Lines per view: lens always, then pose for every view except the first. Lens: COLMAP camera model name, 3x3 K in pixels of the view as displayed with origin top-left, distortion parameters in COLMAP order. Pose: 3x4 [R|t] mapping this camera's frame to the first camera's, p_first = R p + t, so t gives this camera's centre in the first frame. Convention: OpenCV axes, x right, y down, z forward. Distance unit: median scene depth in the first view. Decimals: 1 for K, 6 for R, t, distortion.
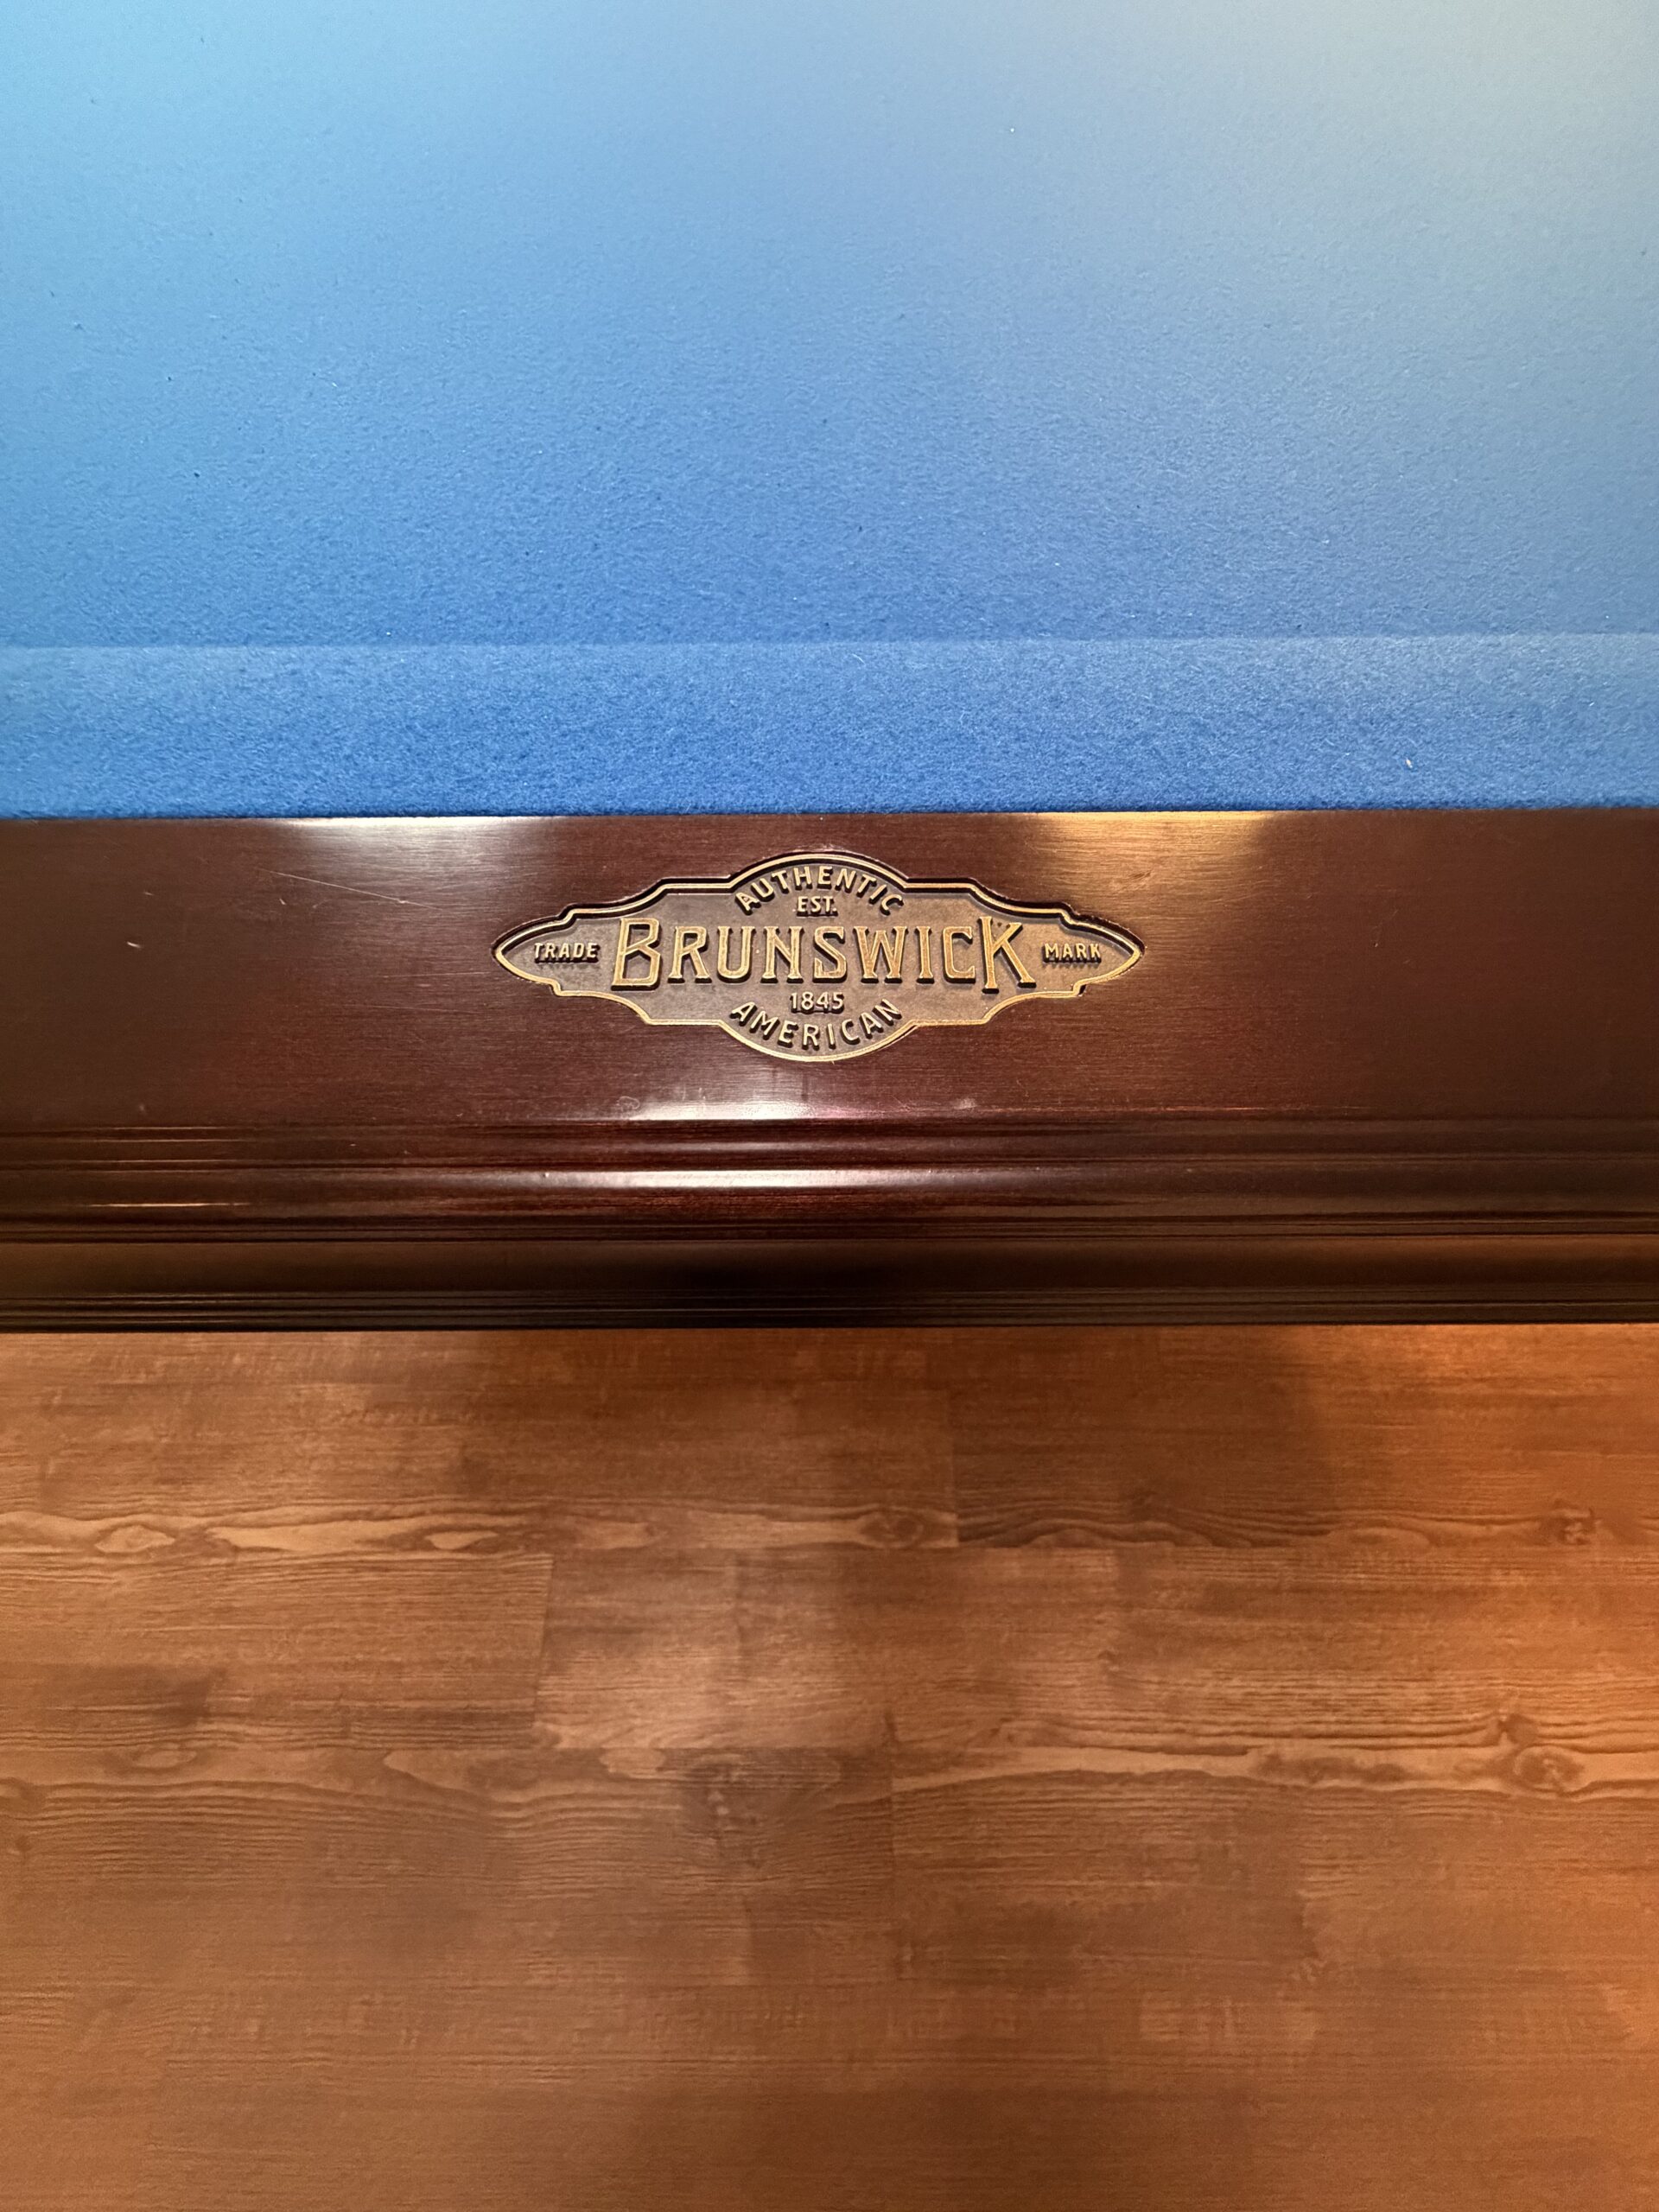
lens RADIAL K [[882.8, 0, 835.3], [0, 882.8, 1101.3], [0, 0, 1]] dist [-0.002194, 0.000571]
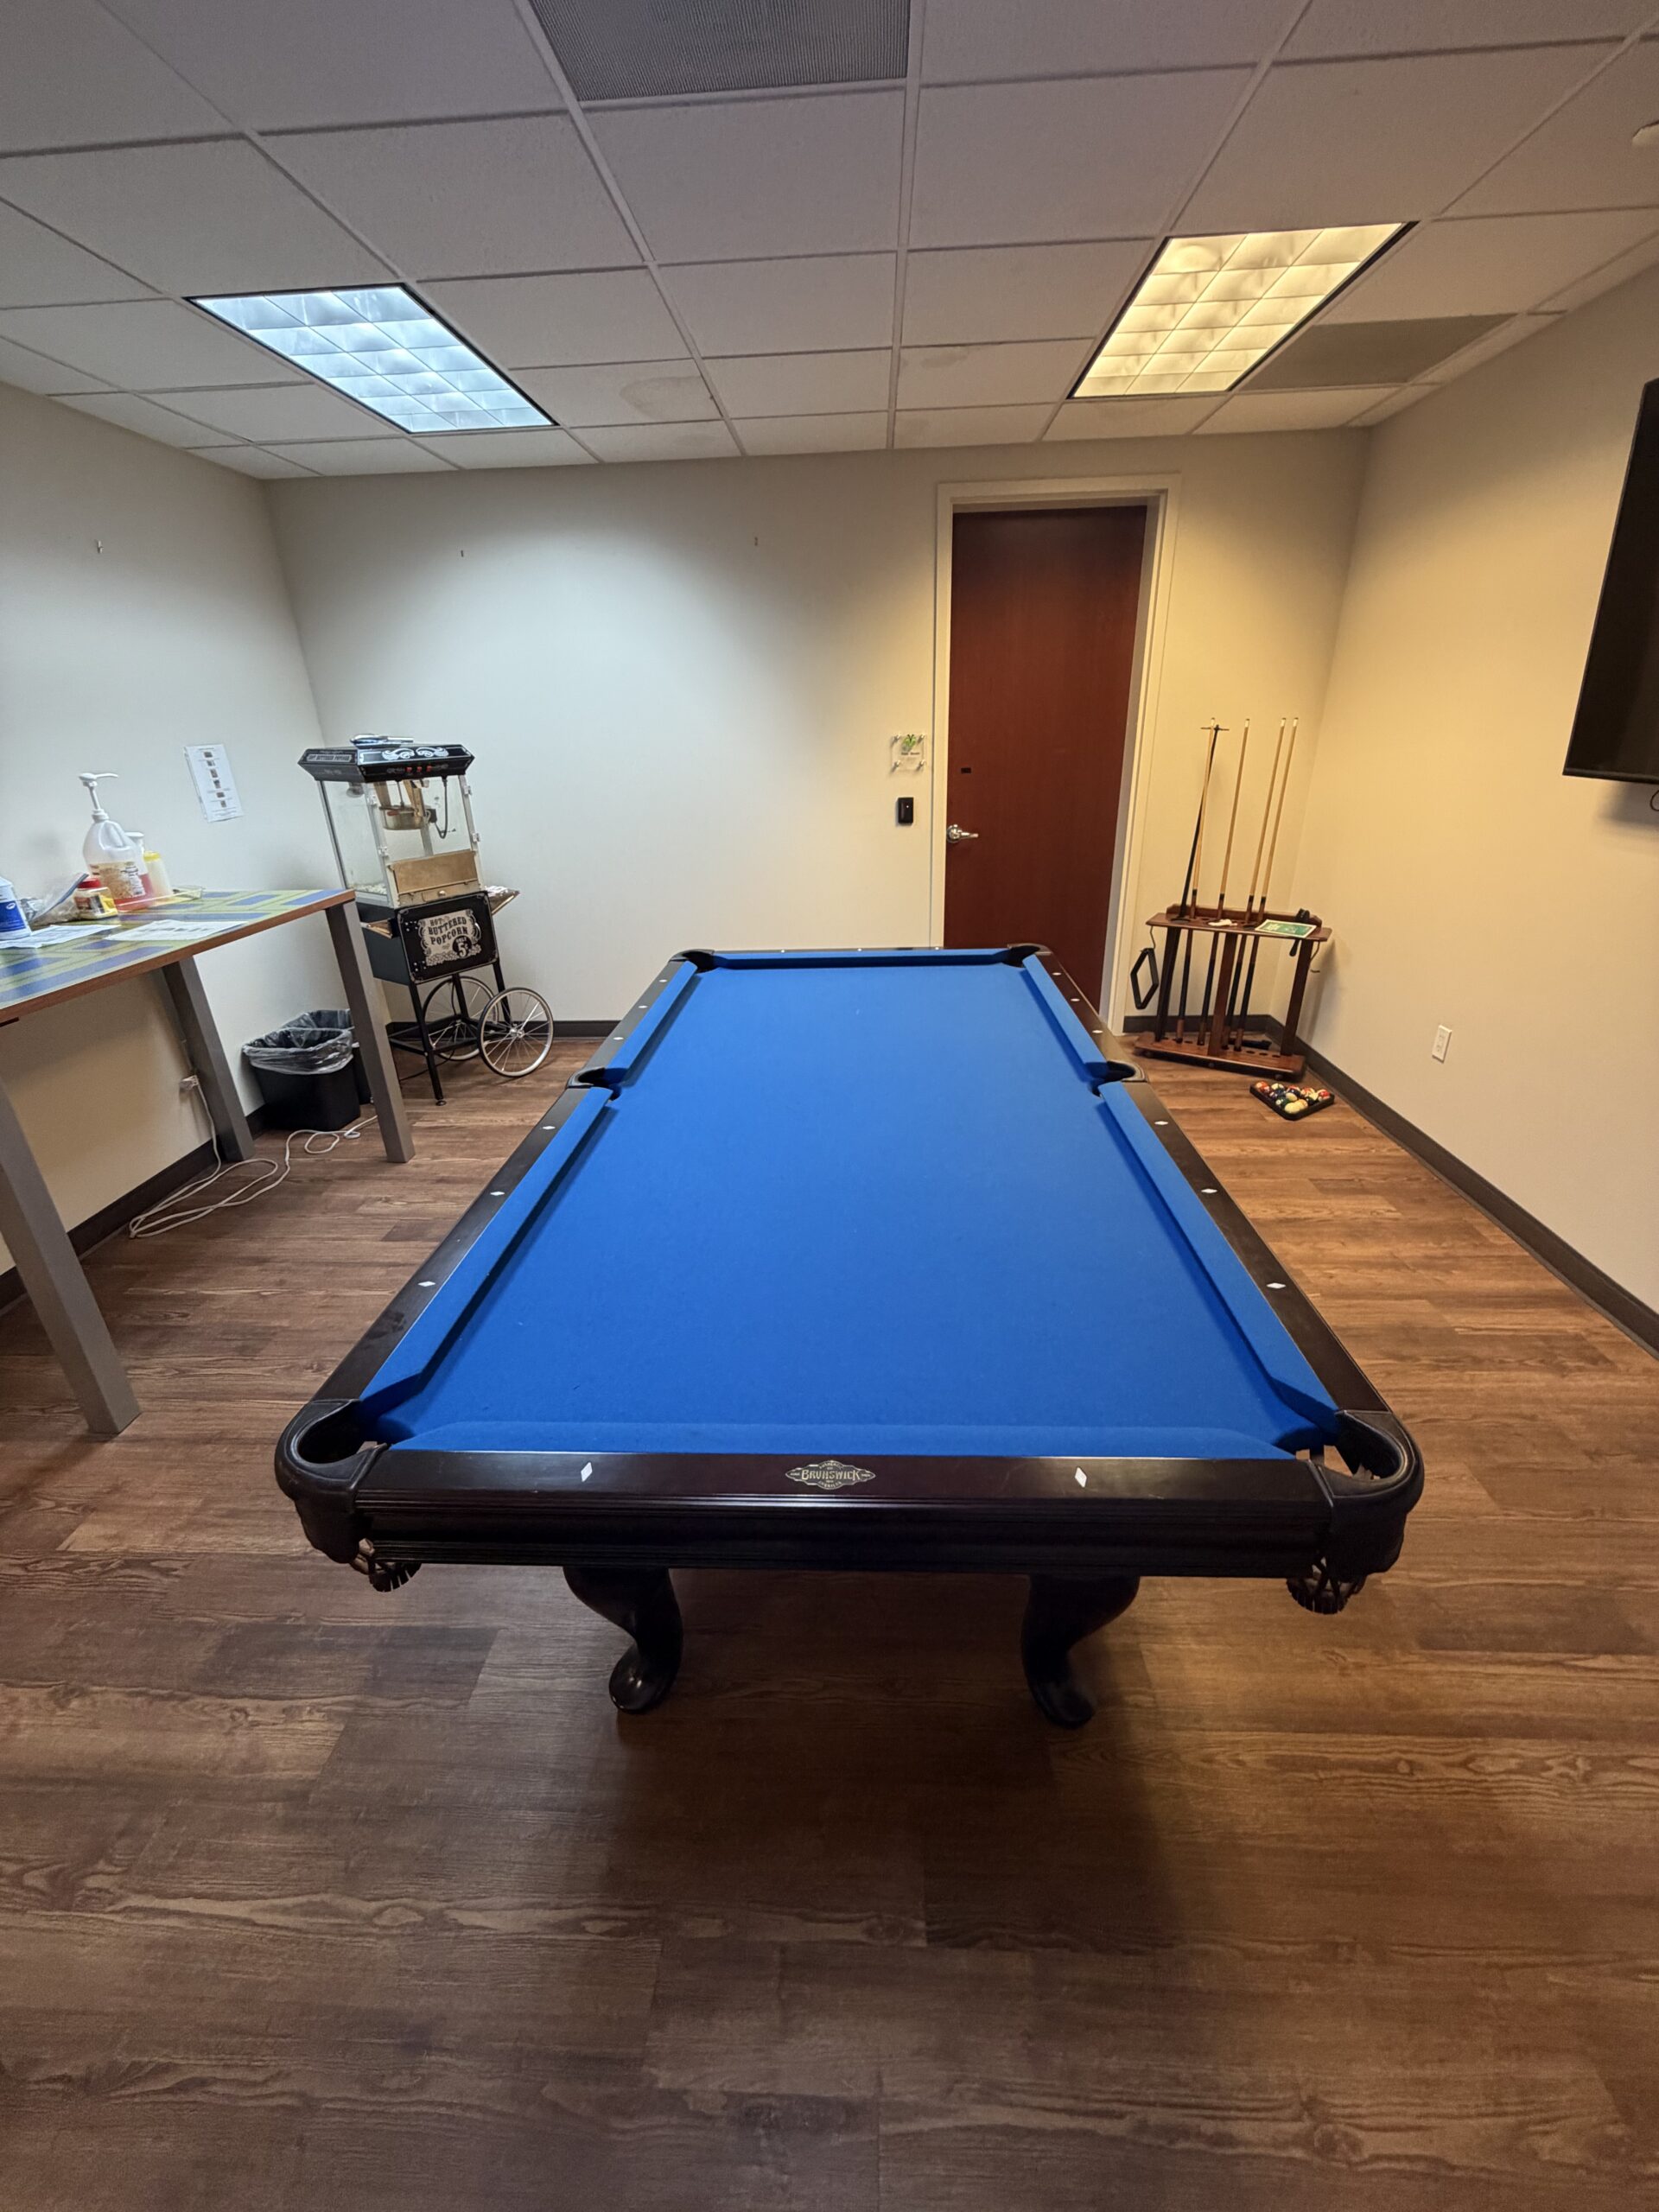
lens RADIAL K [[882.8, 0, 831.2], [0, 882.8, 1095.6], [0, 0, 1]] dist [-0.002194, 0.000571]
pose [[0.998621, -0.003872, -0.052354, 0.065739], [-0.029835, 0.778719, -0.626663, 0.347892], [0.043195, 0.627361, 0.777530, -1.193318]]
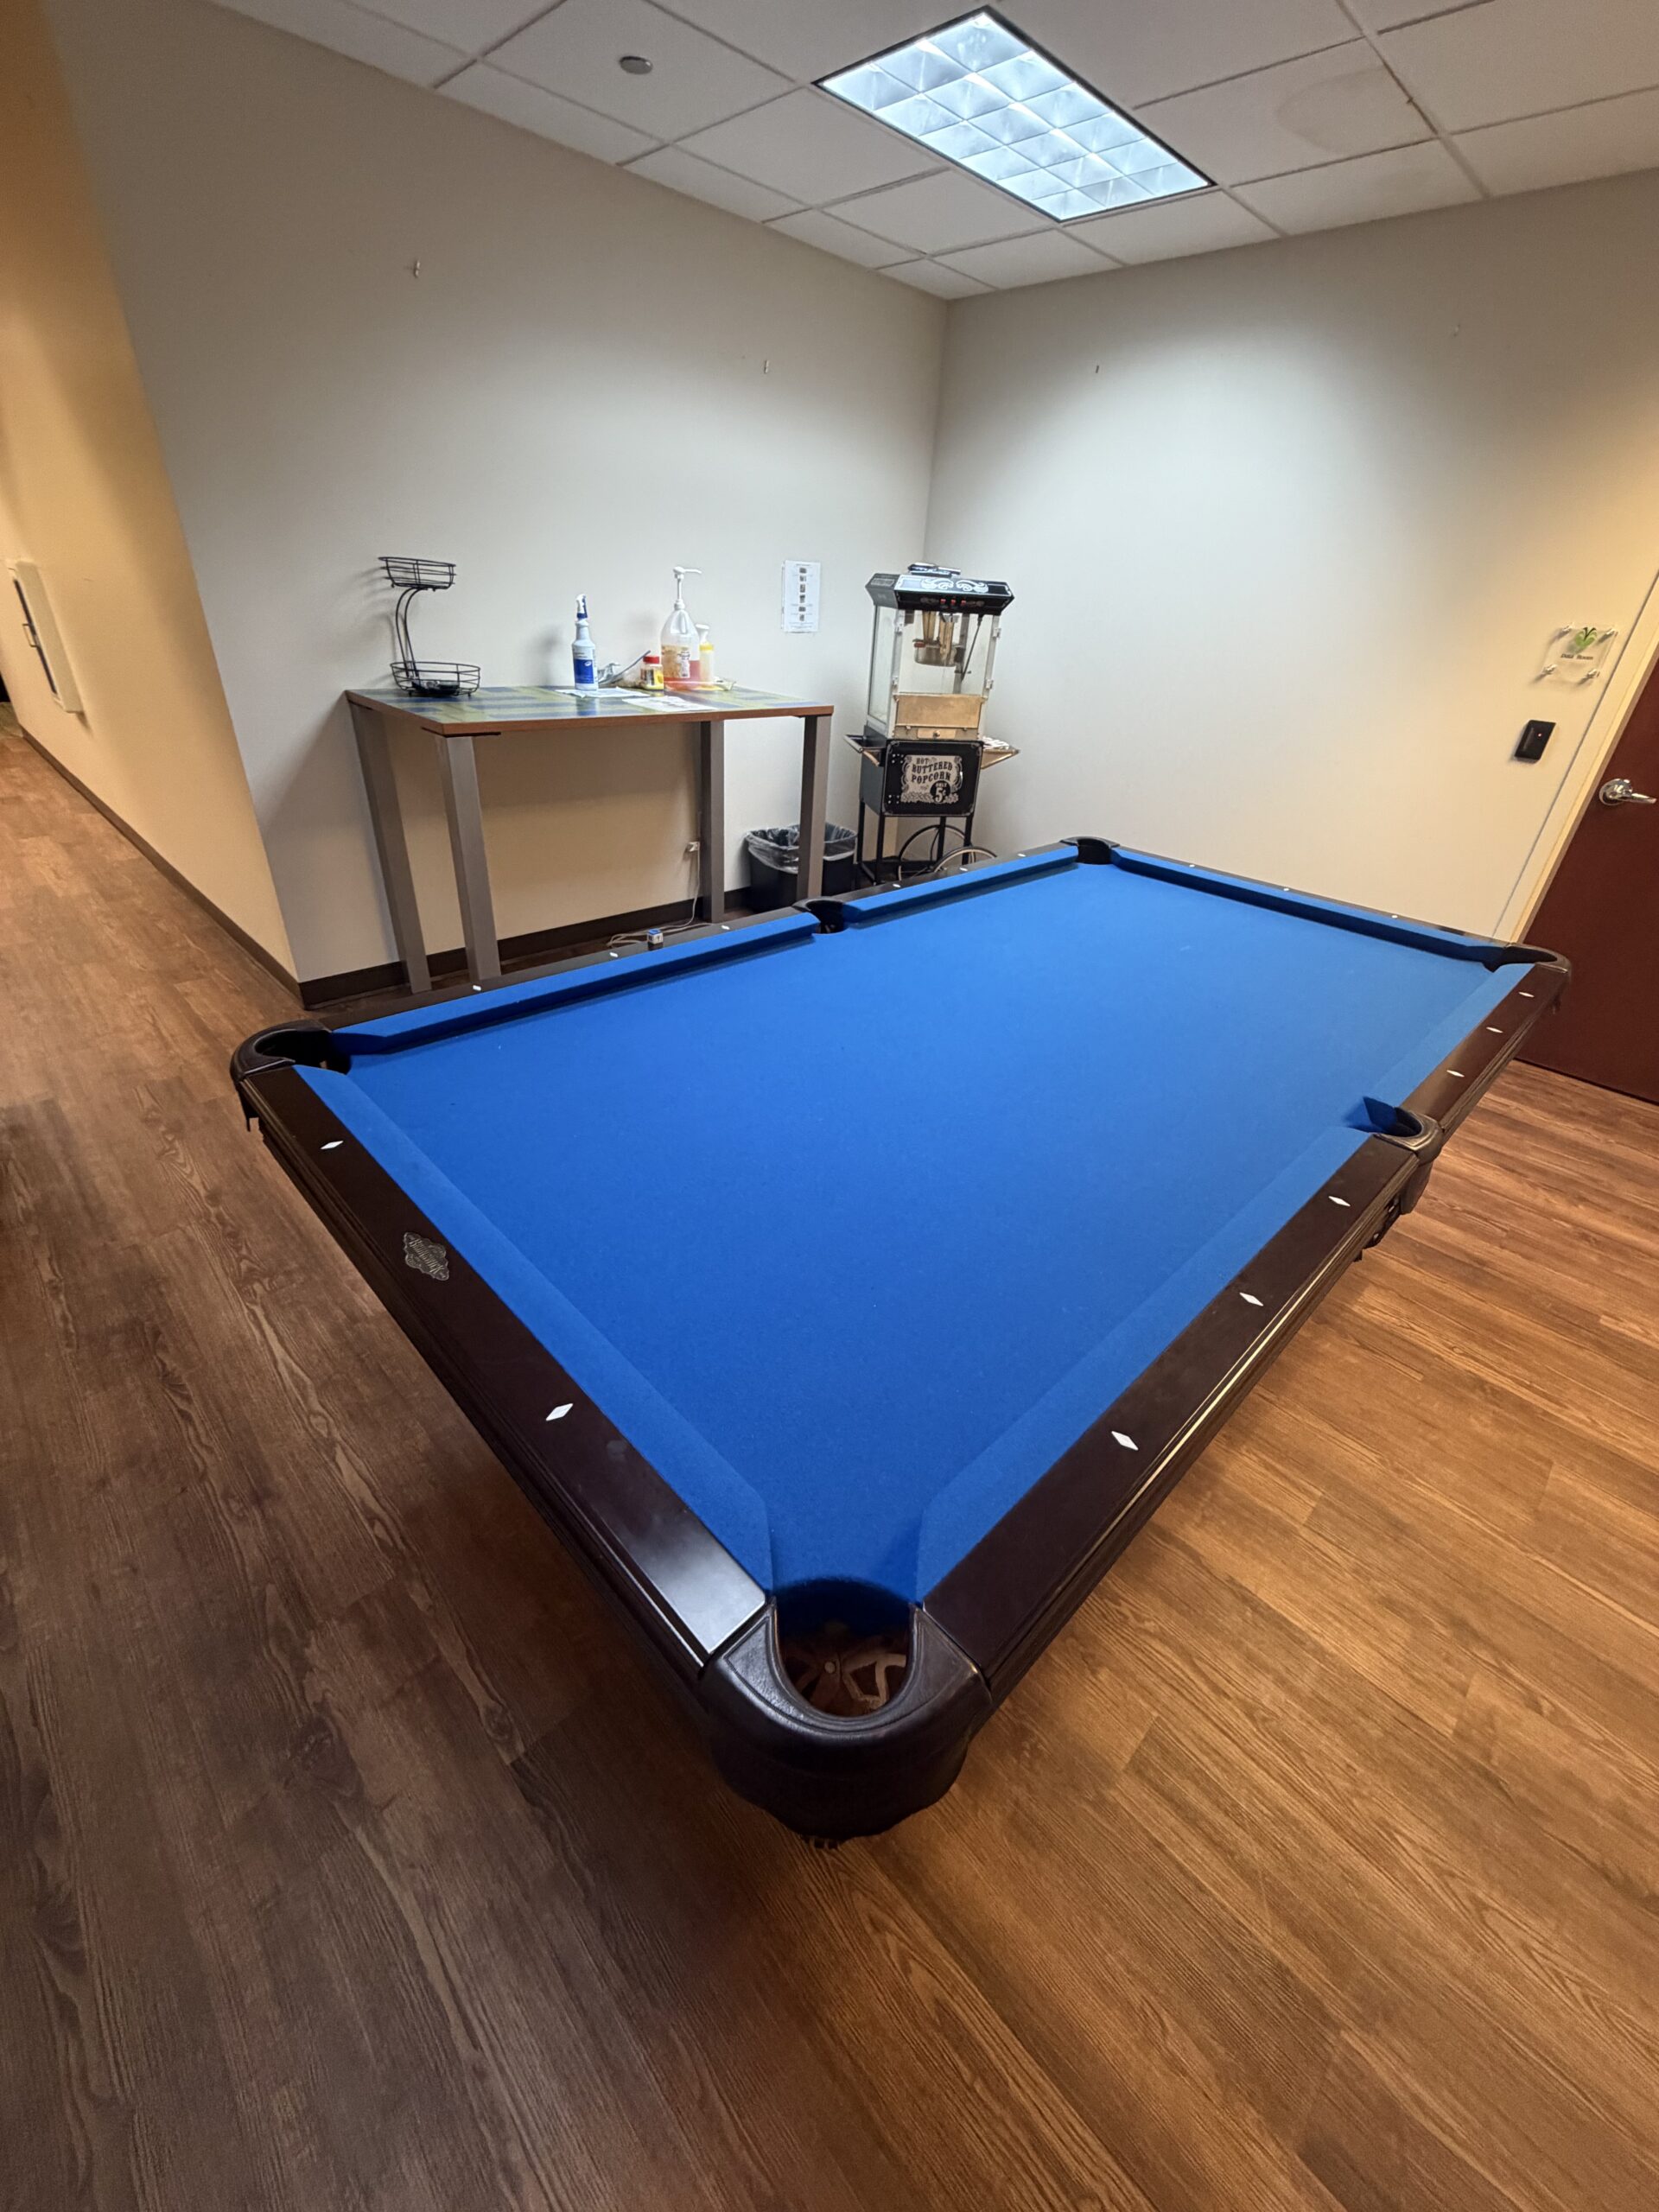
lens RADIAL K [[882.8, 0, 829.4], [0, 882.8, 1097.1], [0, 0, 1]] dist [-0.002194, 0.000571]
pose [[0.695403, 0.399356, -0.597436, 1.049634], [-0.663592, 0.675920, -0.320588, -0.164767], [0.275790, 0.619392, 0.735046, -0.725808]]
